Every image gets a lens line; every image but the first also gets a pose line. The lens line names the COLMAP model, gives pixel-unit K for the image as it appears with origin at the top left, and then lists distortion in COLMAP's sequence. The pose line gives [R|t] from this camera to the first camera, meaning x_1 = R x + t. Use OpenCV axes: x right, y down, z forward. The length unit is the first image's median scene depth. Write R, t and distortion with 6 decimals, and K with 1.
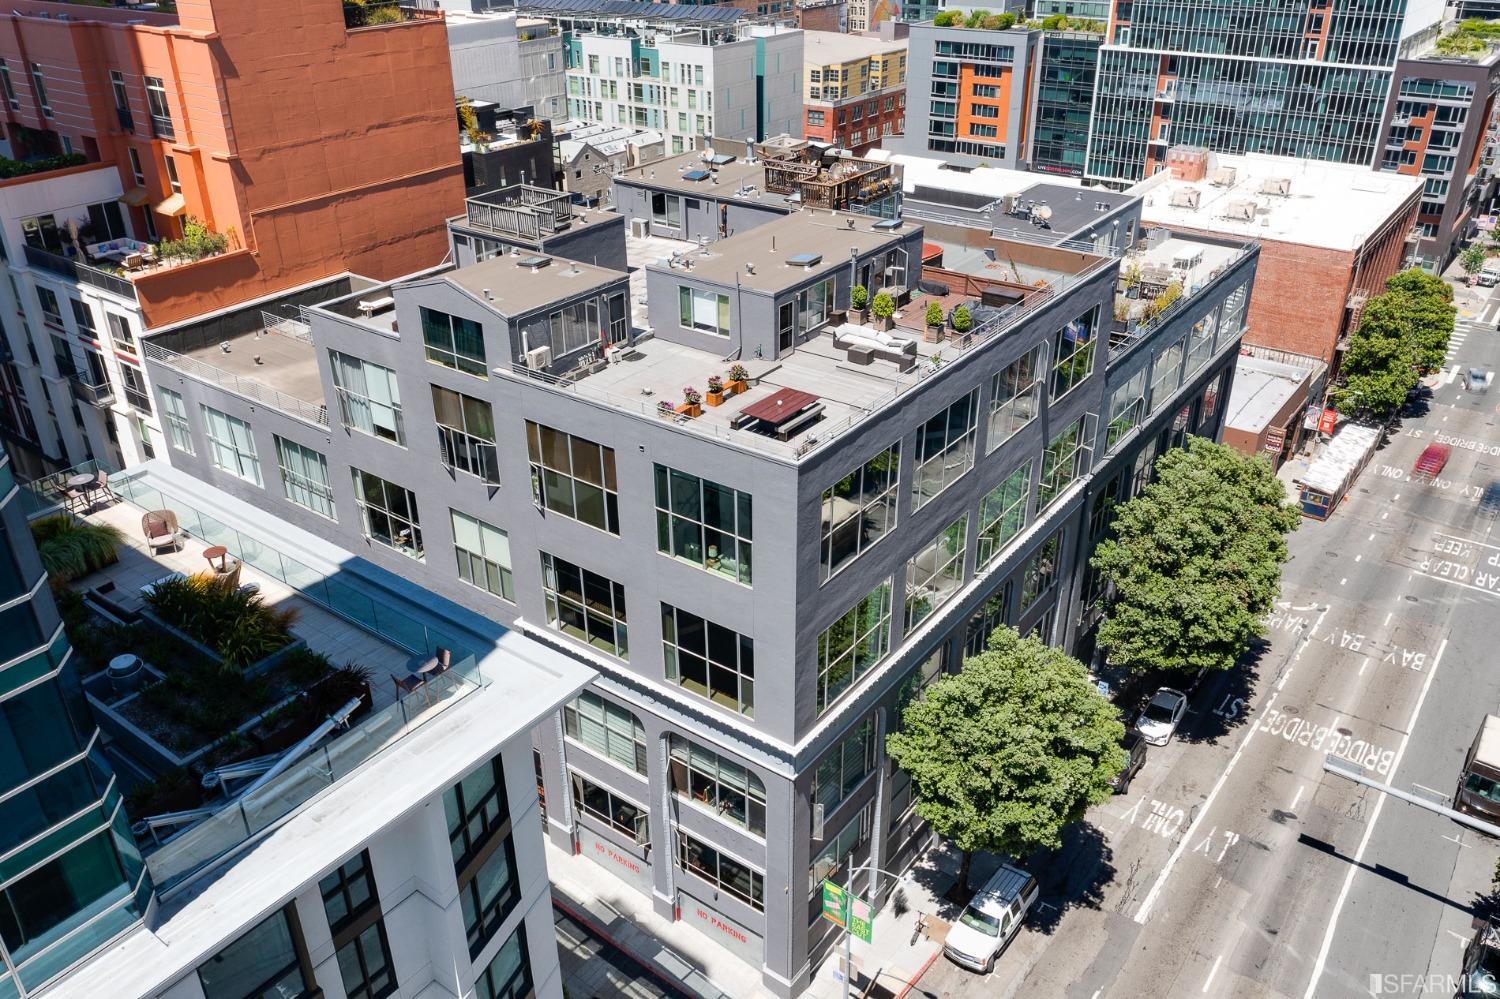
lens RADIAL K [[1182.6, 0, 744.0], [0, 1182.6, 503.0], [0, 0, 1]] dist [-0.007275, 0.003624]
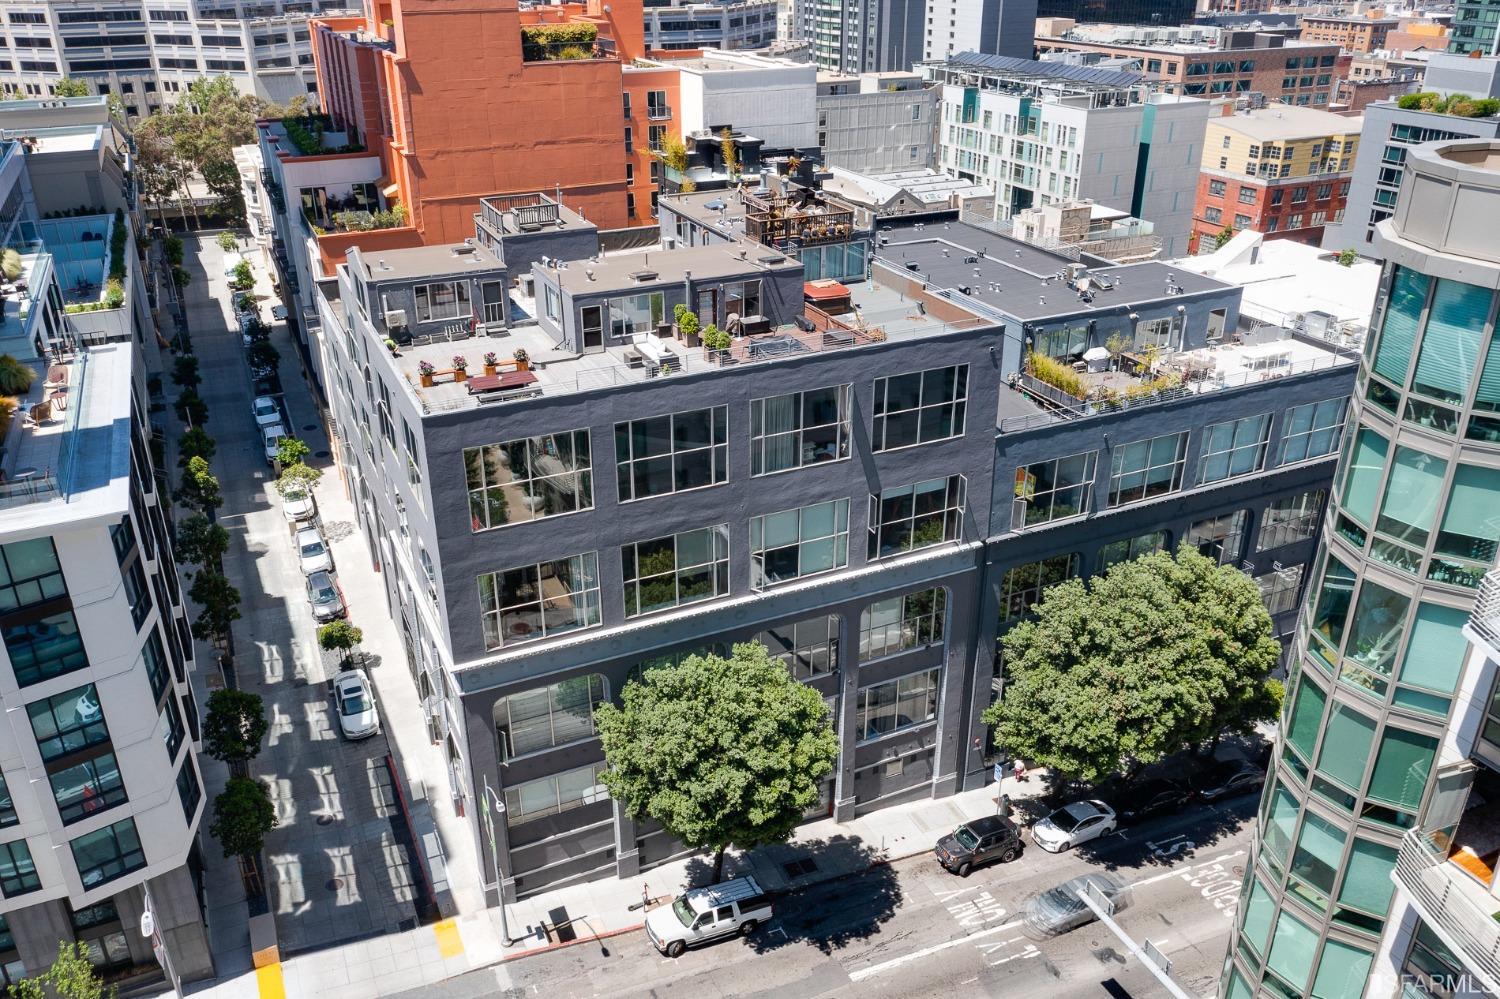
lens RADIAL K [[1182.6, 0, 743.6], [0, 1182.6, 504.0], [0, 0, 1]] dist [-0.007275, 0.003624]
pose [[0.880075, 0.210260, -0.425745, 0.237696], [-0.227764, 0.973665, 0.010036, -0.008961], [0.416643, 0.088137, 0.904787, 0.011840]]
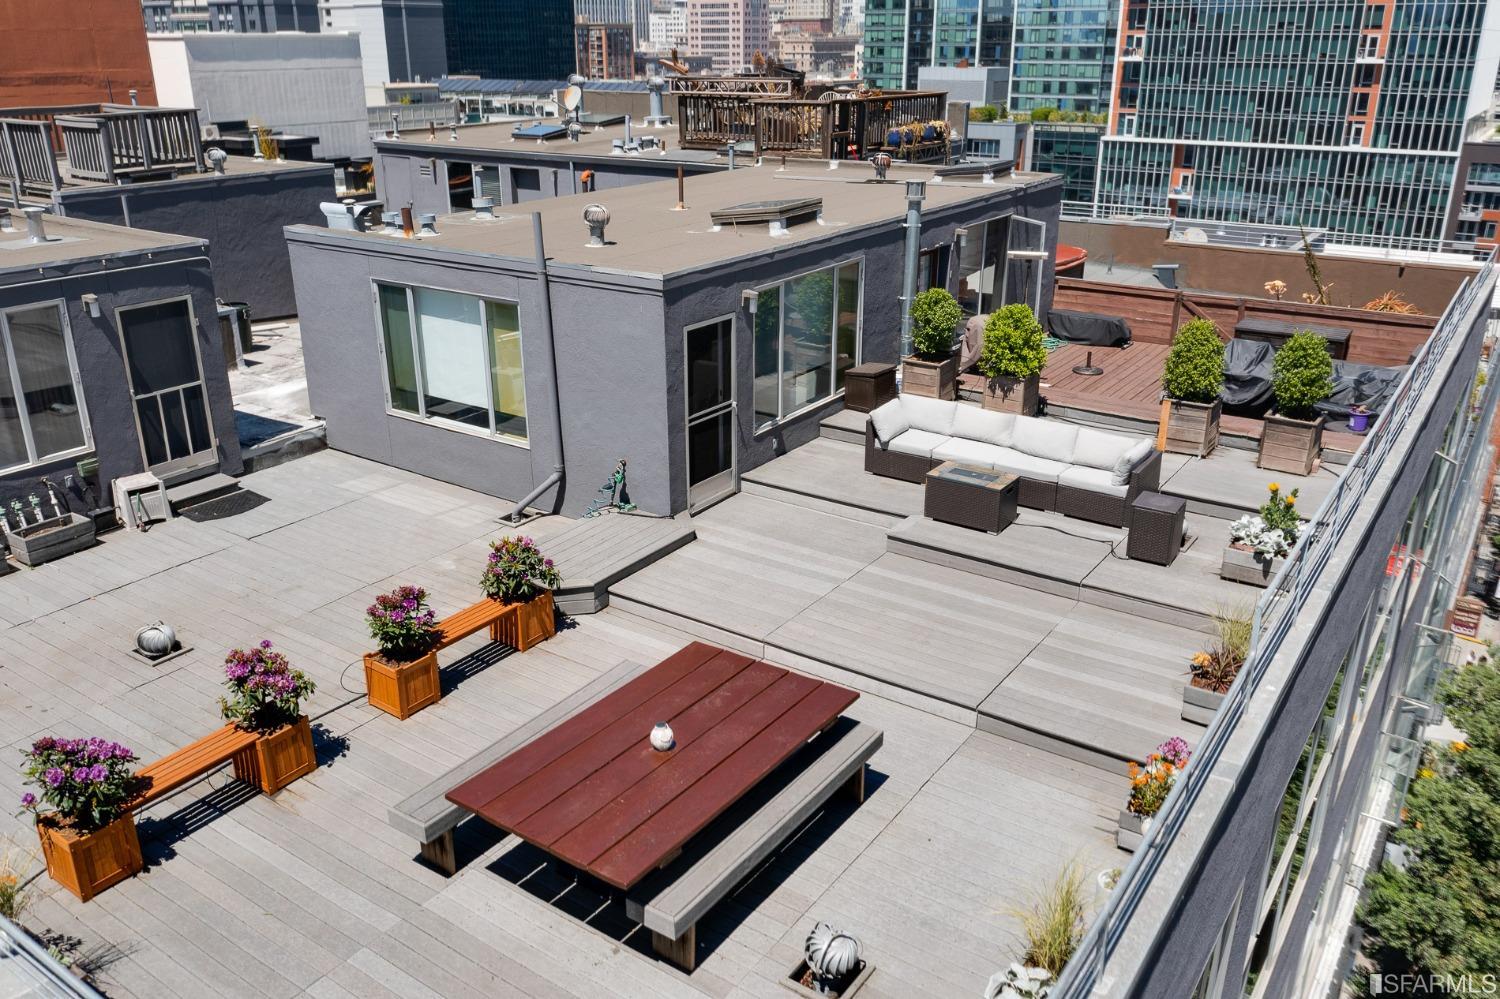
lens RADIAL K [[1182.6, 0, 748.2], [0, 1182.6, 501.3], [0, 0, 1]] dist [-0.007275, 0.003624]
pose [[0.999184, -0.004960, 0.040084, 0.011354], [0.009699, 0.992859, -0.118896, -0.030720], [-0.039208, 0.119188, 0.992097, 0.243779]]
